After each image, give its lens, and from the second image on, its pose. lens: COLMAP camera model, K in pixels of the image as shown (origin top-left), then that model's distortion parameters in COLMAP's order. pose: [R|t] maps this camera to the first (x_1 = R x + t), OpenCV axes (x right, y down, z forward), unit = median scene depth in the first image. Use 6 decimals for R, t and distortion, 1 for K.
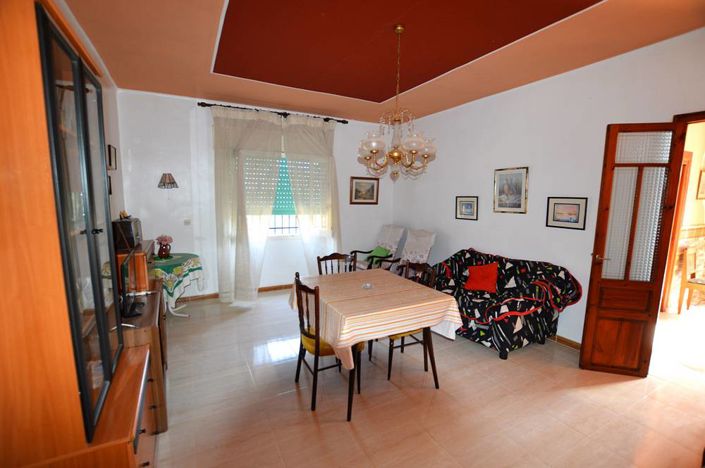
lens RADIAL K [[313.5, 0, 353.7], [0, 313.5, 234.6], [0, 0, 1]] dist [-0.001299, -0.000010]
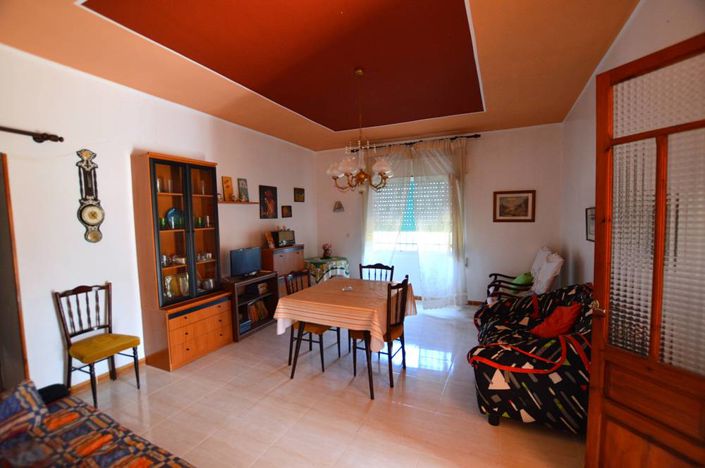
lens RADIAL K [[313.5, 0, 354.8], [0, 313.5, 234.3], [0, 0, 1]] dist [-0.001299, -0.000010]
pose [[0.596761, 0.022142, -0.802114, 0.712938], [-0.079081, 0.996376, -0.031331, -0.001163], [0.798513, 0.082129, 0.596349, 0.215049]]
